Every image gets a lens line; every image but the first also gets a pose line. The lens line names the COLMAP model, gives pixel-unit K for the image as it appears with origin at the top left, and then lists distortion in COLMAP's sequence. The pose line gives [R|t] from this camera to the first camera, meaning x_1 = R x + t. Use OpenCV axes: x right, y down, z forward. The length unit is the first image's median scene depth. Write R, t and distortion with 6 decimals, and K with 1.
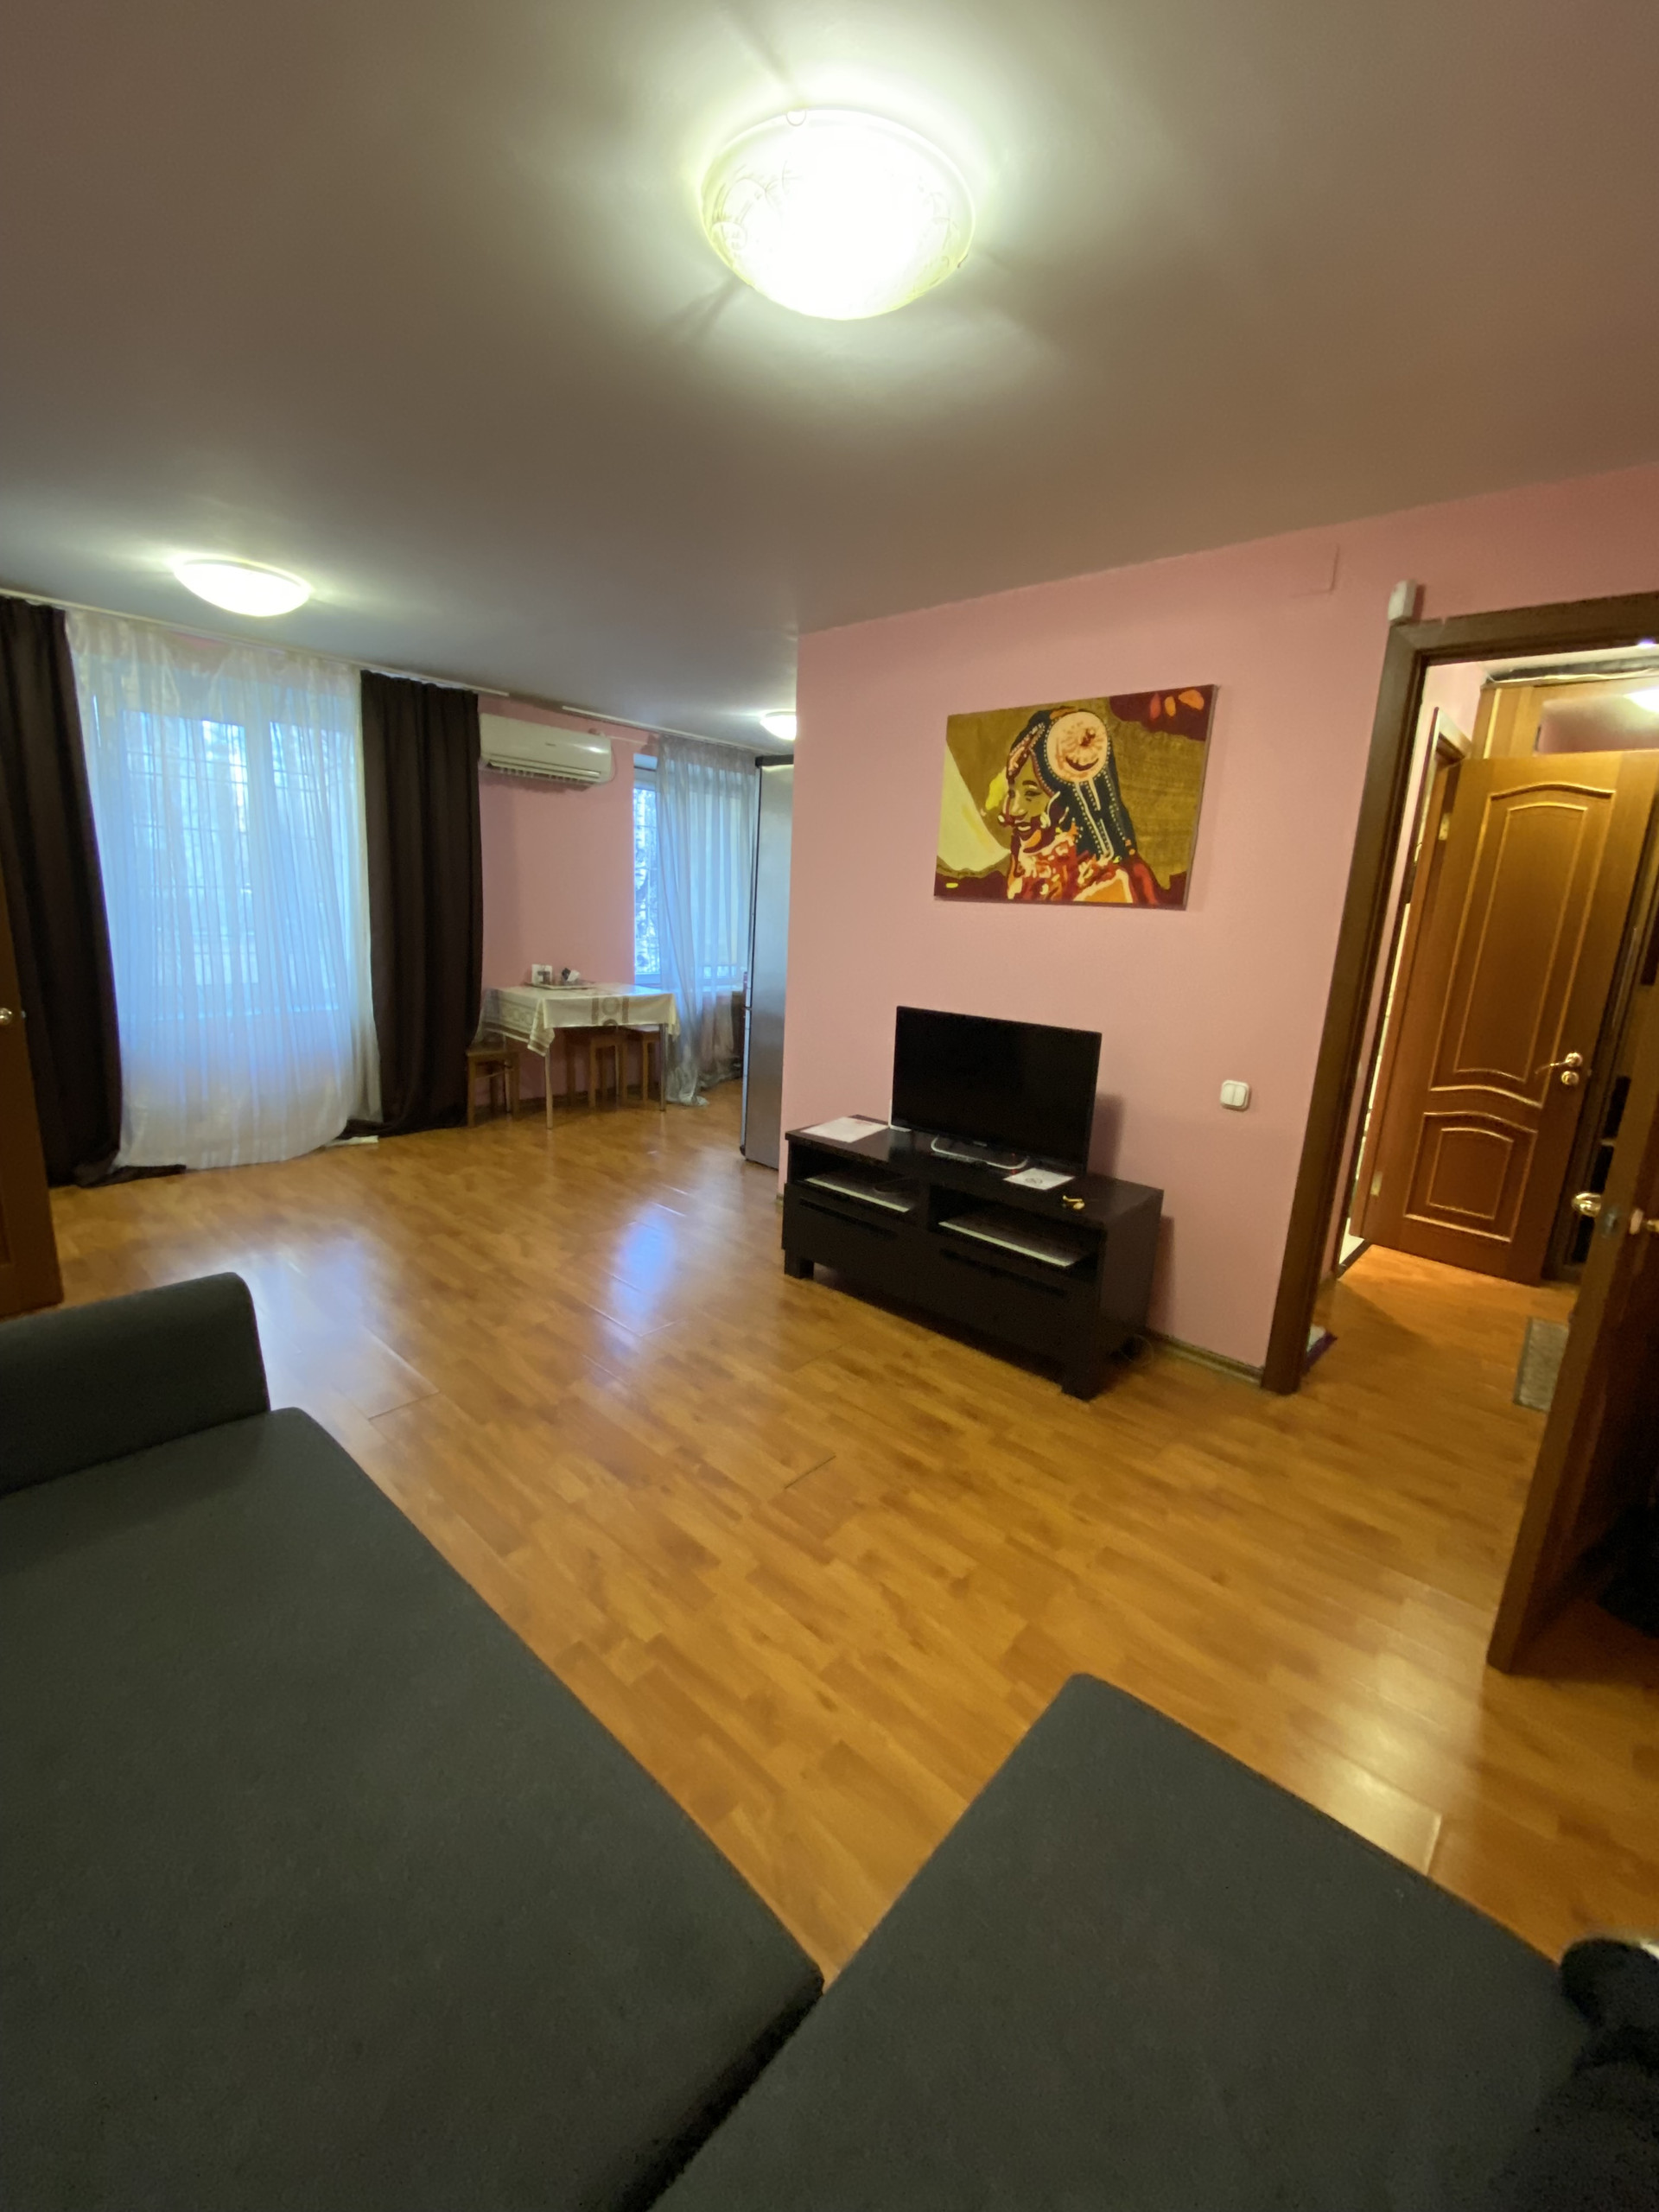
lens RADIAL K [[891.7, 0, 826.4], [0, 891.7, 1122.8], [0, 0, 1]] dist [0.013012, -0.017801]
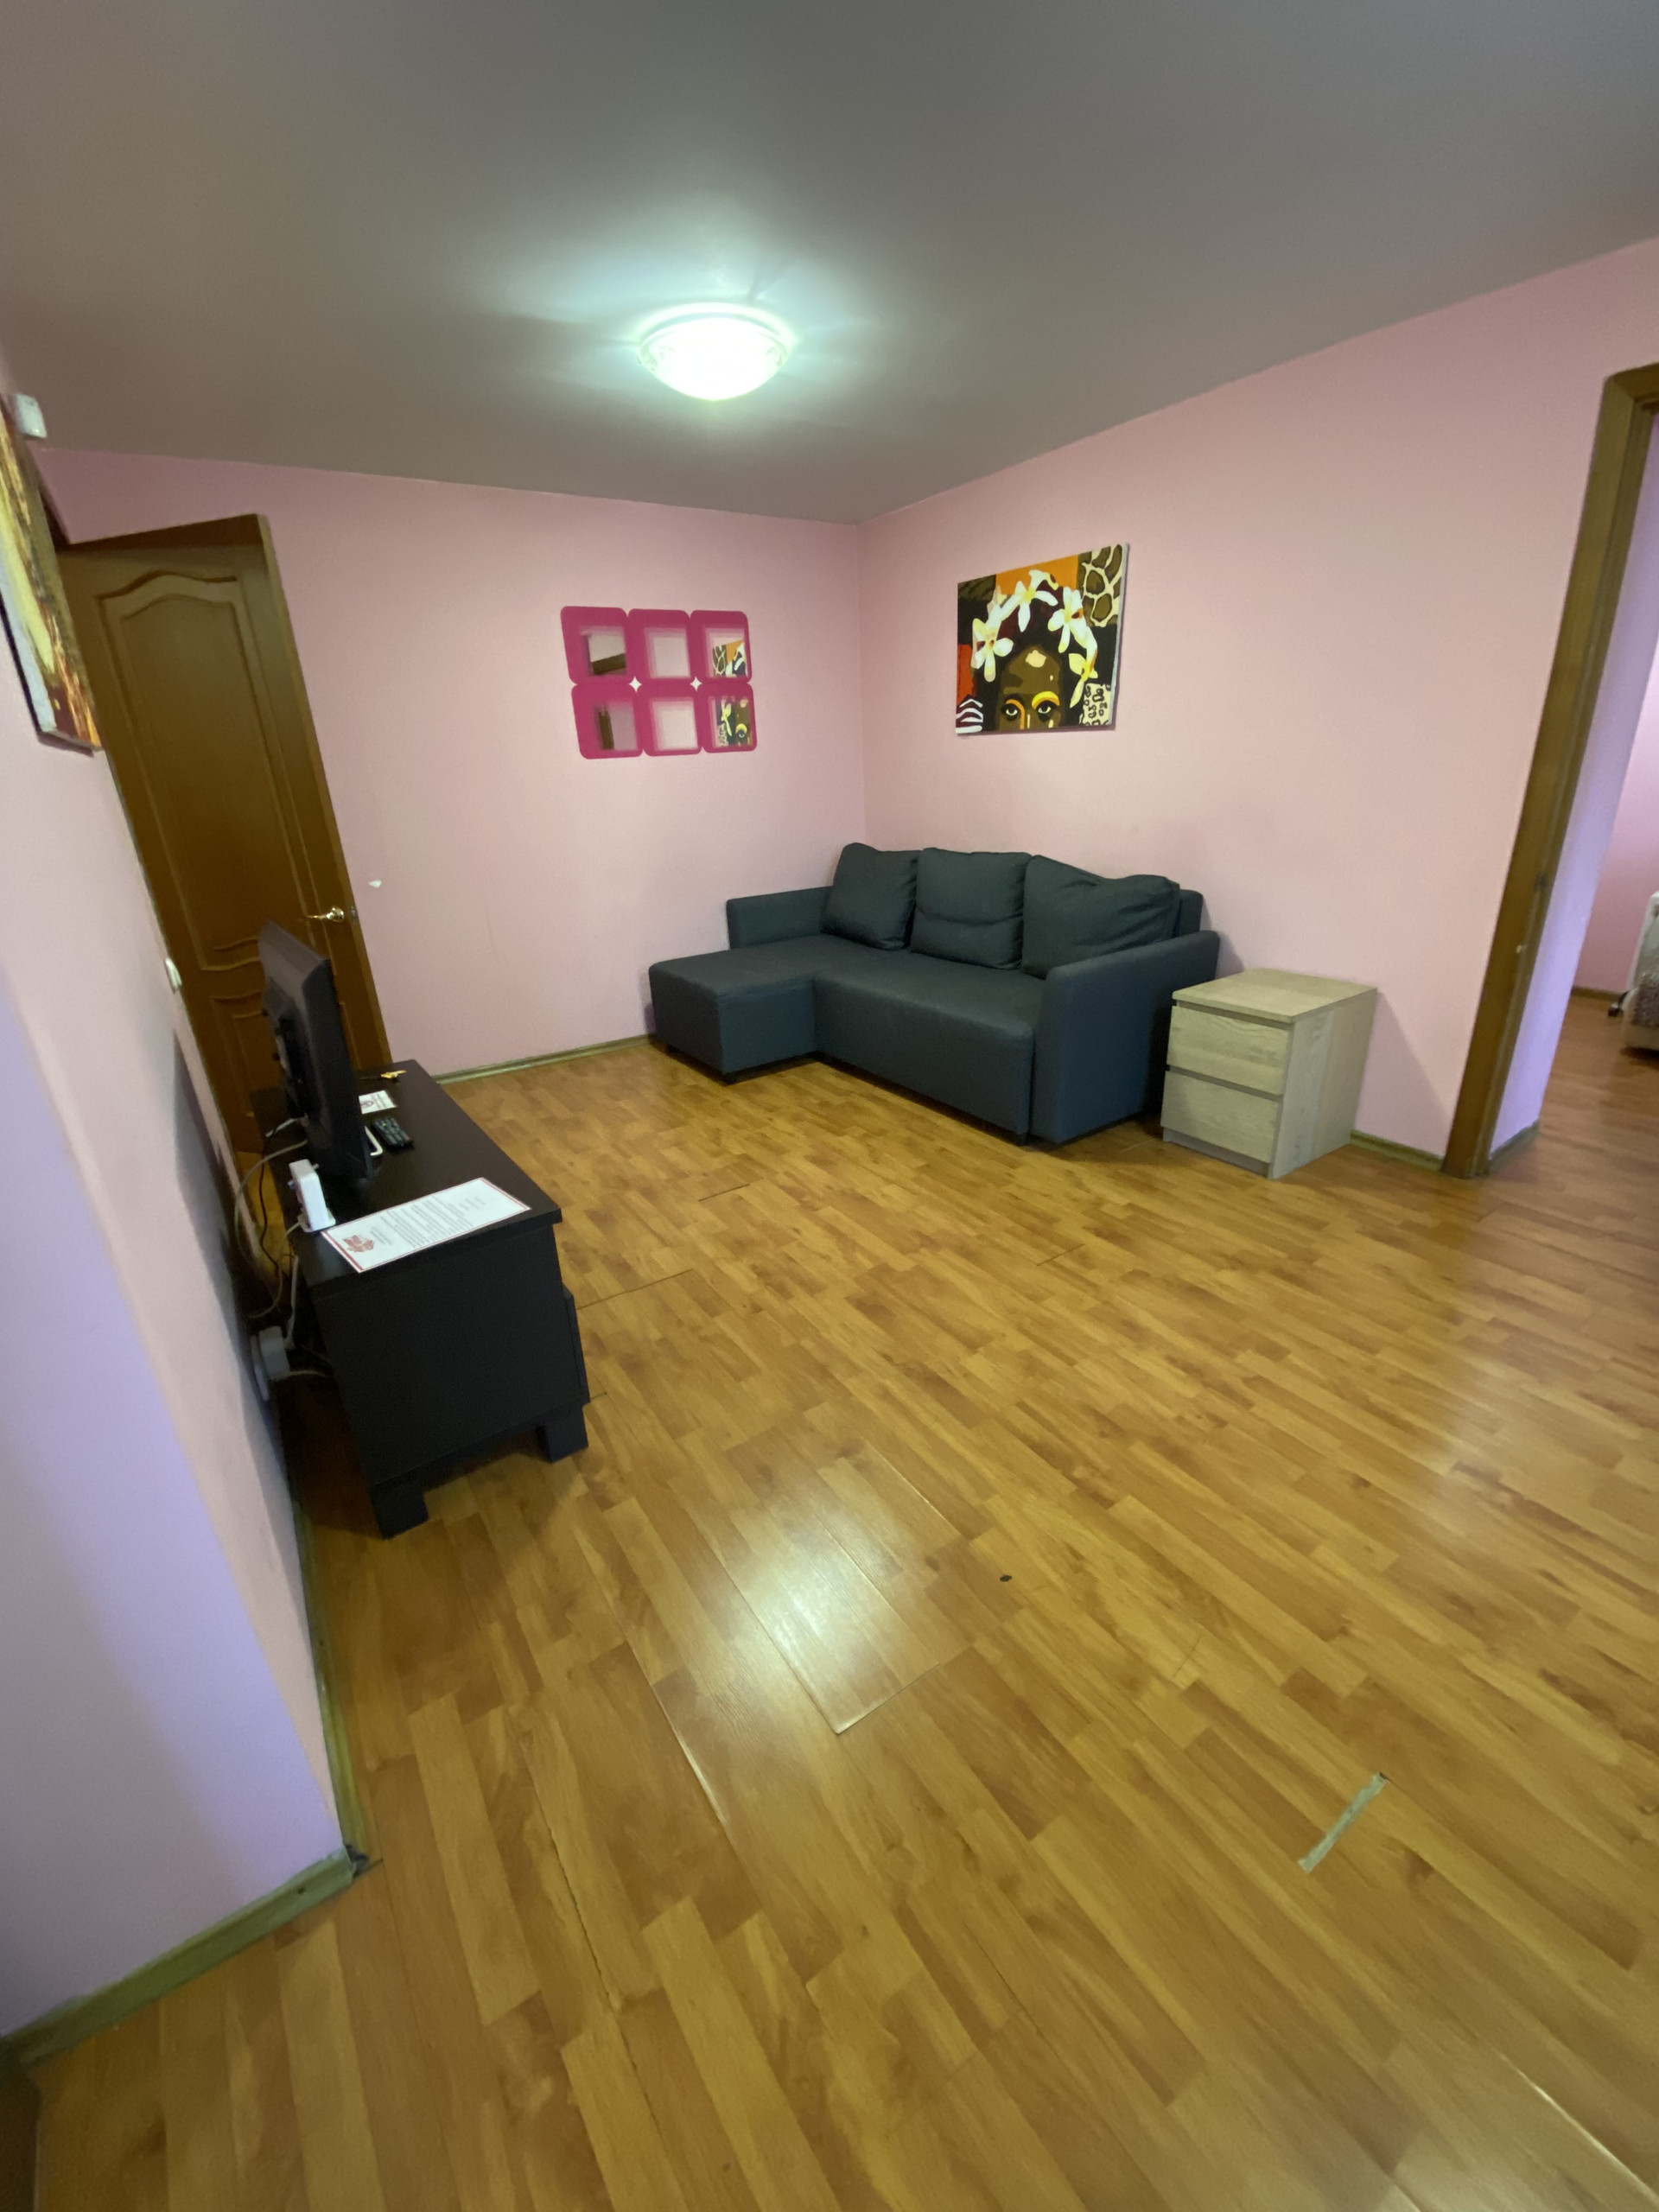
lens RADIAL K [[891.7, 0, 841.3], [0, 891.7, 1119.5], [0, 0, 1]] dist [0.013012, -0.017801]
pose [[-0.974674, -0.096141, 0.201907, -0.353980], [0.042640, 0.806410, 0.589818, -0.381981], [-0.219526, 0.583490, -0.781888, 1.526905]]
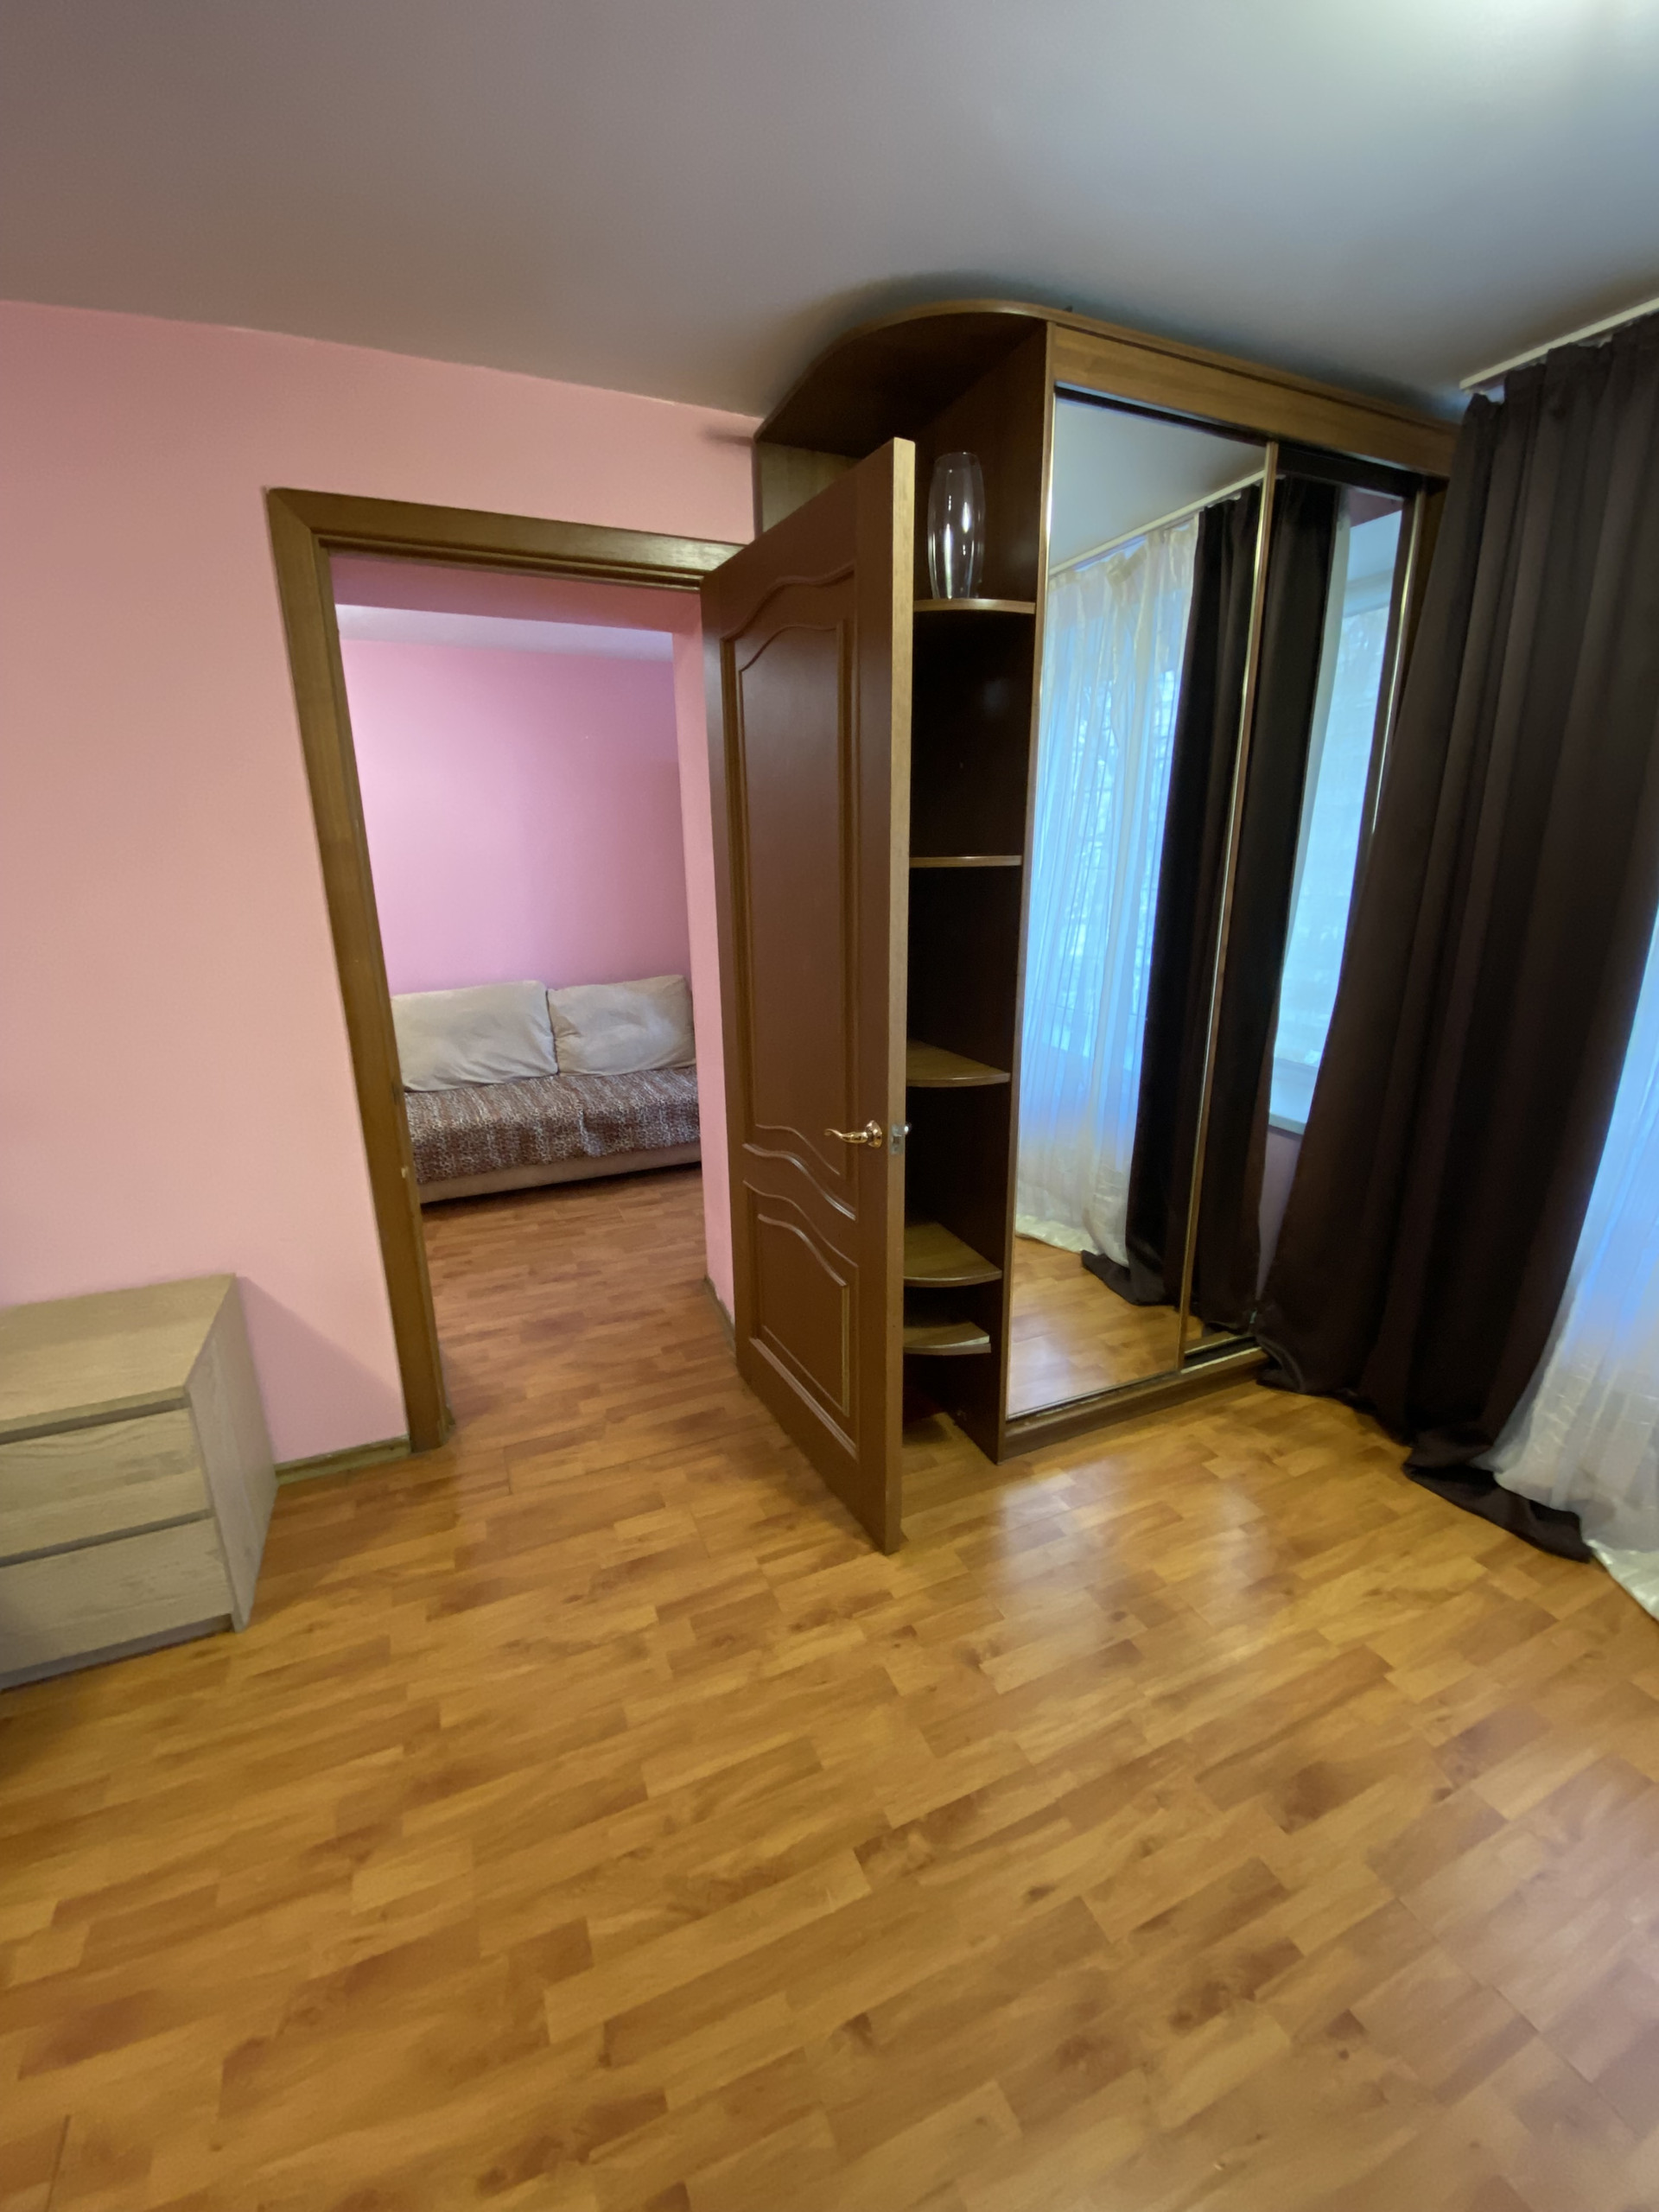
lens RADIAL K [[891.7, 0, 814.8], [0, 891.7, 1111.5], [0, 0, 1]] dist [0.013012, -0.017801]
pose [[-0.407138, 0.197402, -0.891780, -0.319094], [-0.225215, 0.924522, 0.307470, -0.309331], [0.885165, 0.326025, -0.331950, 1.108319]]
